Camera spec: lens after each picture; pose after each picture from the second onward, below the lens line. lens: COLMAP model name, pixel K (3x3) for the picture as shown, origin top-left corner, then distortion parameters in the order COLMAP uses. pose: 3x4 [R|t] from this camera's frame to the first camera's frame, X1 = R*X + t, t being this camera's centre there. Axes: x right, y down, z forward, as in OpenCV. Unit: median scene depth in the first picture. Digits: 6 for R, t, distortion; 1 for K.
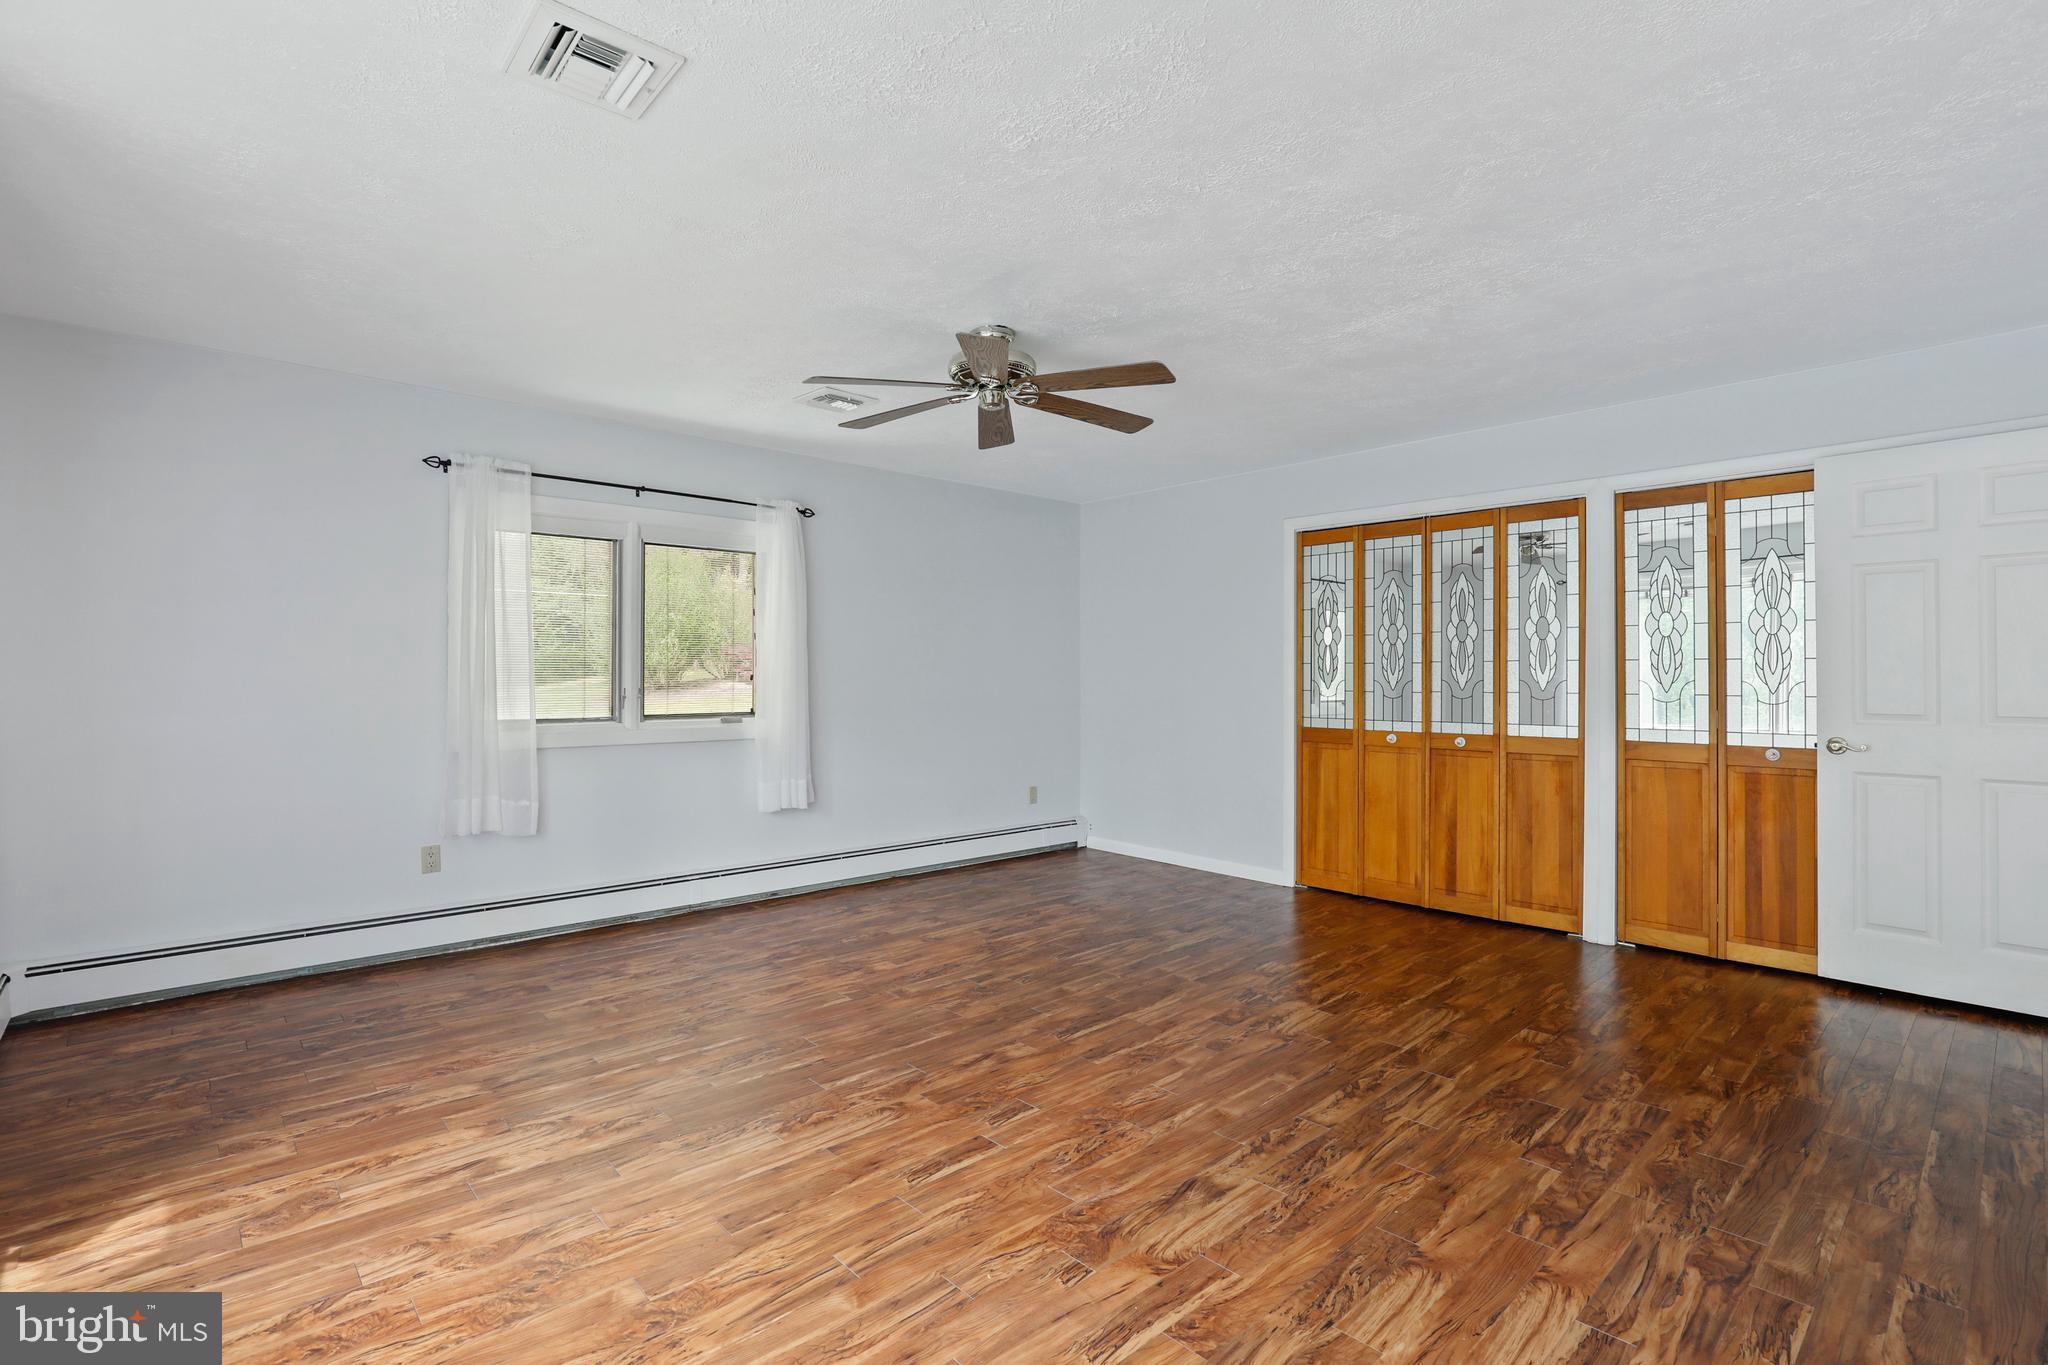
lens RADIAL K [[962.7, 0, 1016.0], [0, 962.7, 685.0], [0, 0, 1]] dist [-0.019607, 0.000983]
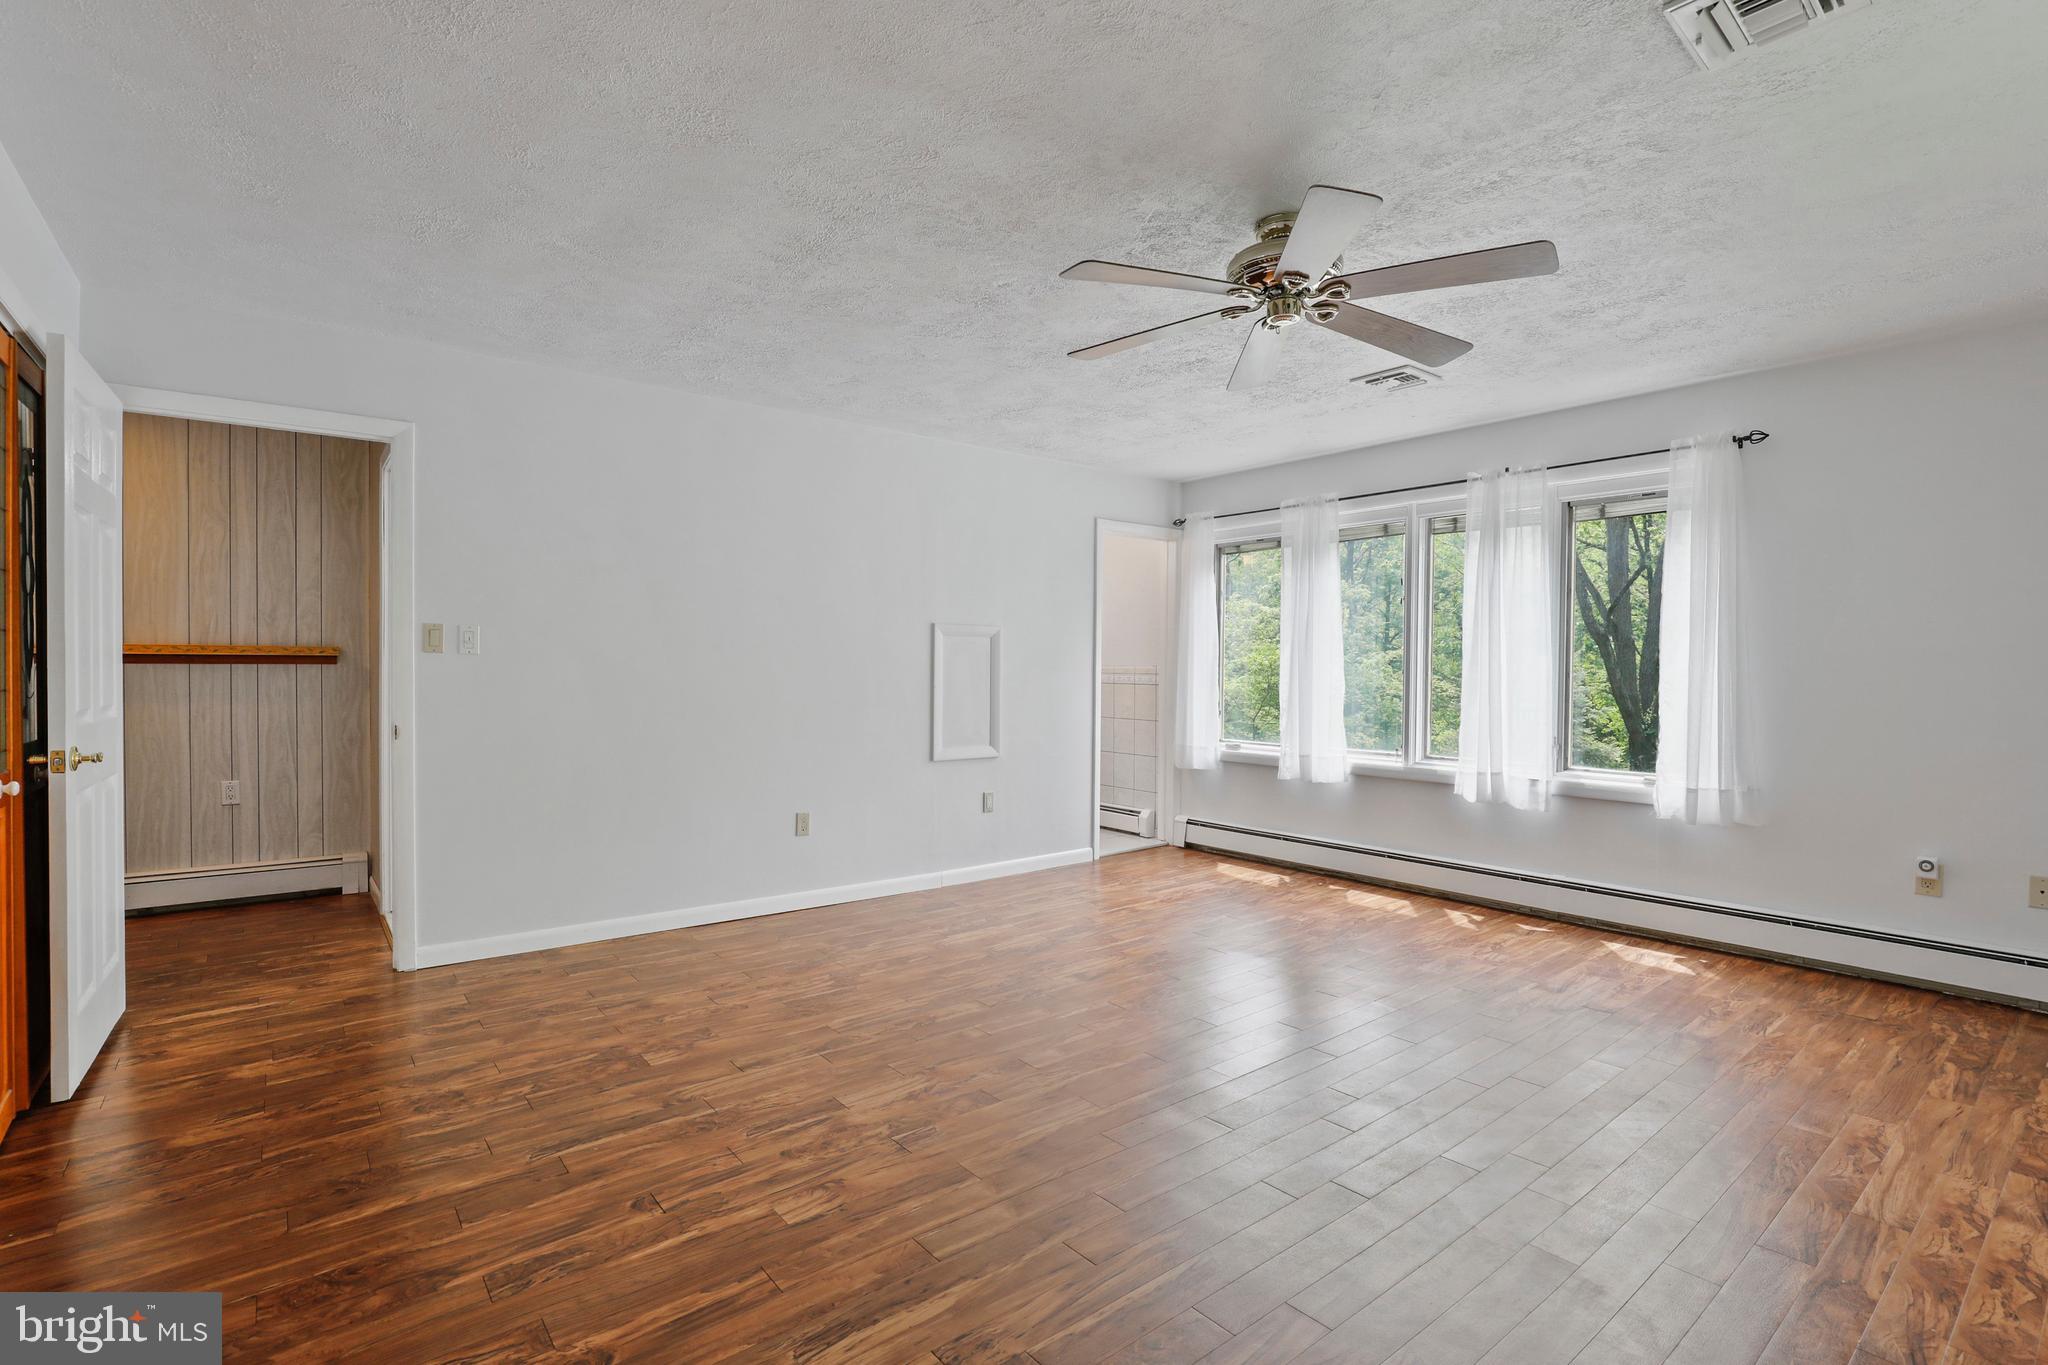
lens RADIAL K [[955.0, 0, 1035.2], [0, 955.0, 691.0], [0, 0, 1]] dist [-0.018772, 0.002166]
pose [[-0.998500, -0.007966, 0.054171, 0.146622], [-0.006268, 0.999486, 0.031446, -0.012922], [-0.054394, 0.031059, -0.998036, 1.960991]]
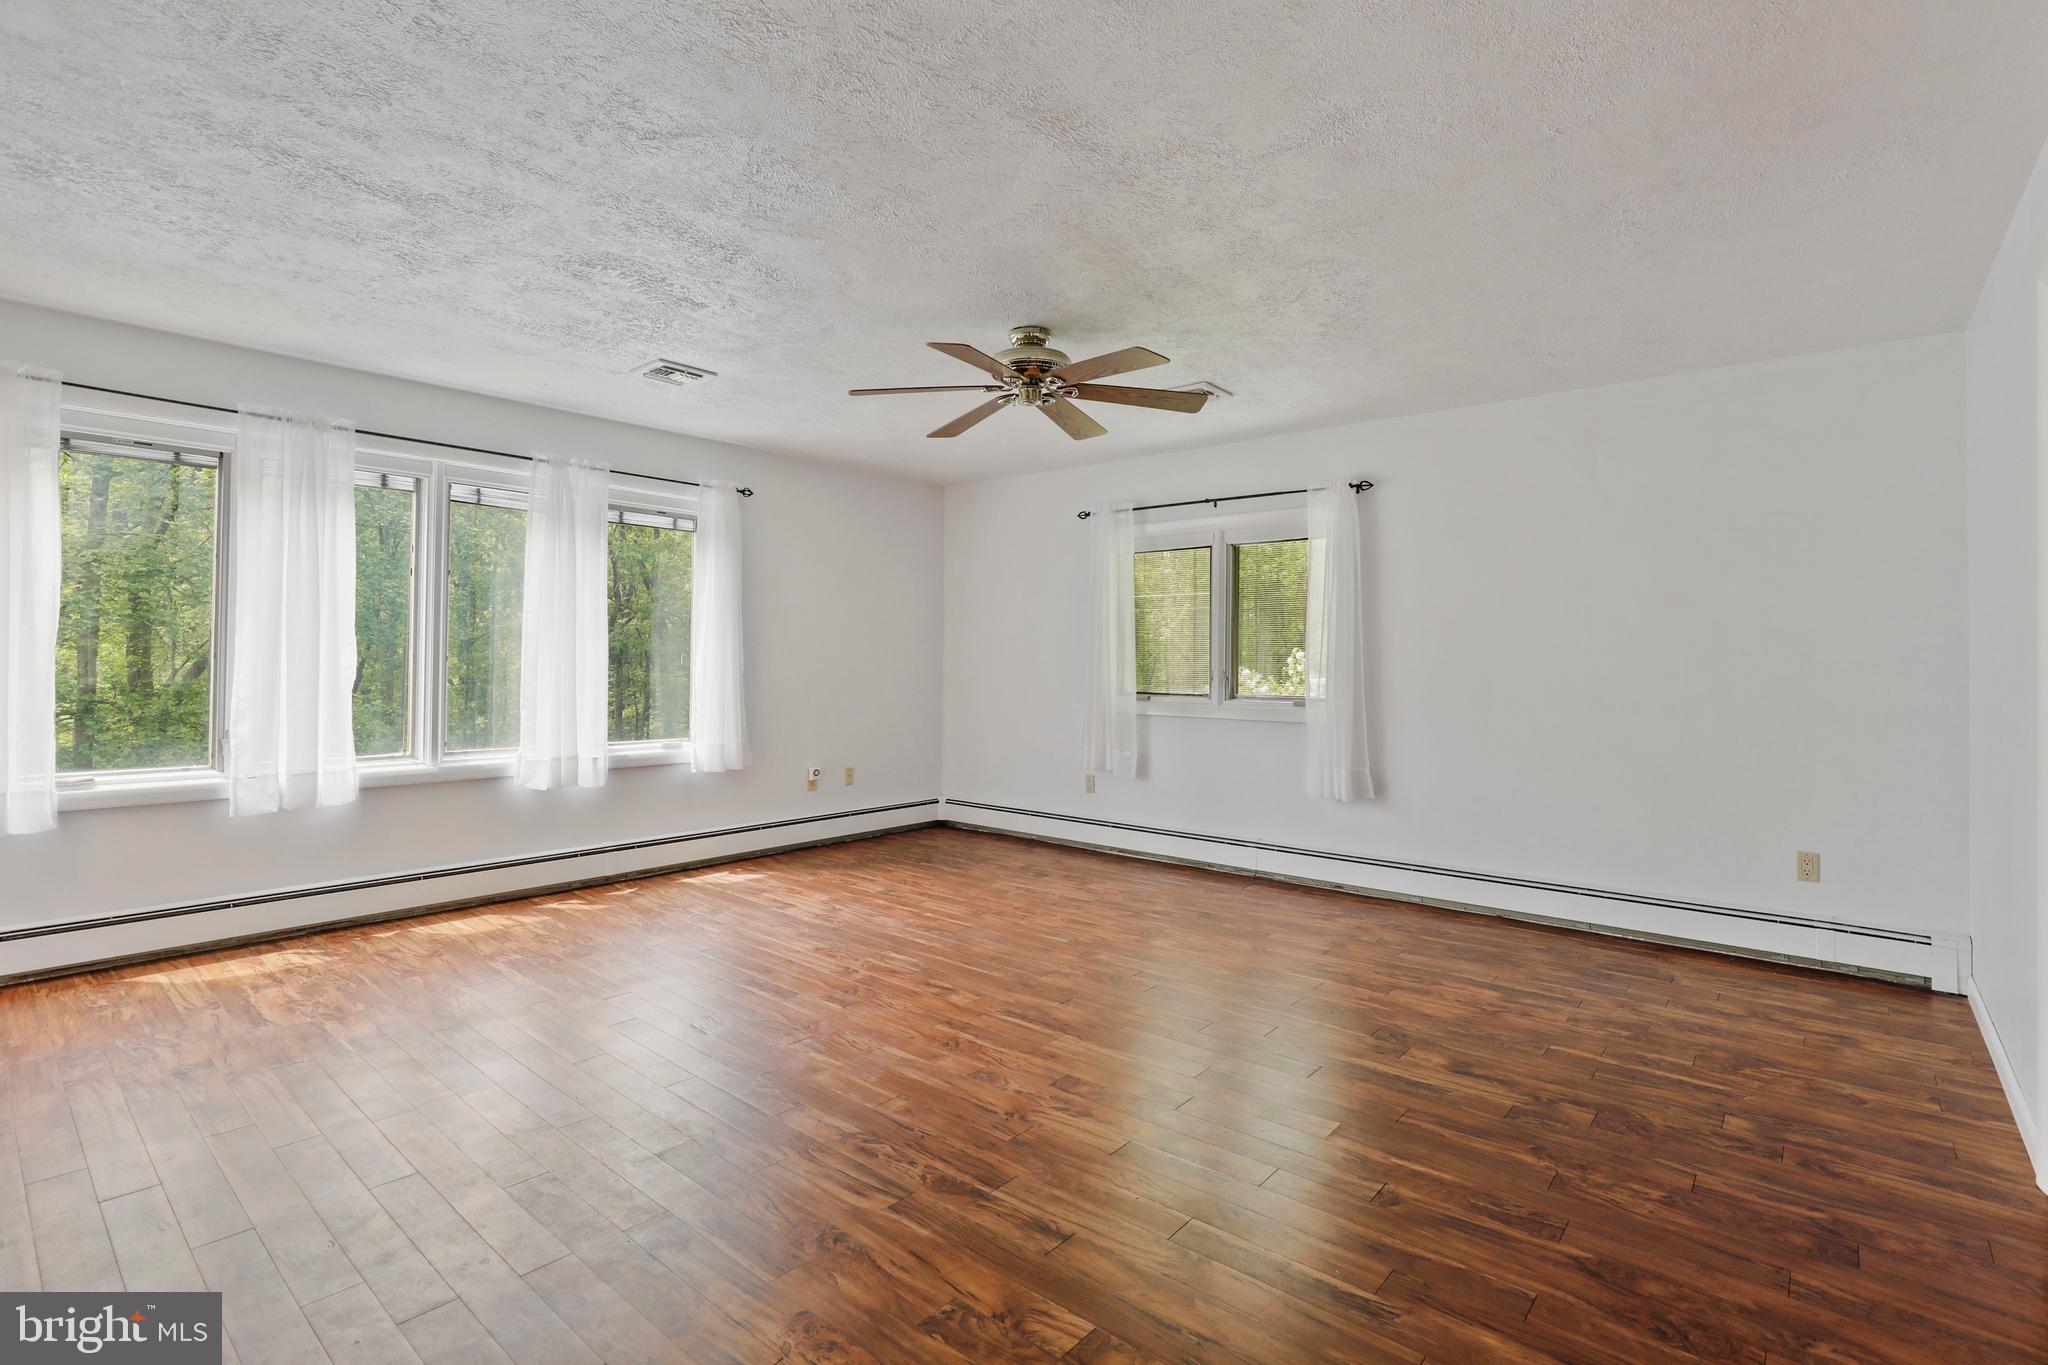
lens RADIAL K [[951.2, 0, 1021.0], [0, 951.2, 673.7], [0, 0, 1]] dist [-0.028871, 0.008302]
pose [[0.121634, 0.014234, -0.992473, 1.105394], [-0.017483, 0.999773, 0.012196, -0.005241], [0.992421, 0.015868, 0.121856, 0.949136]]
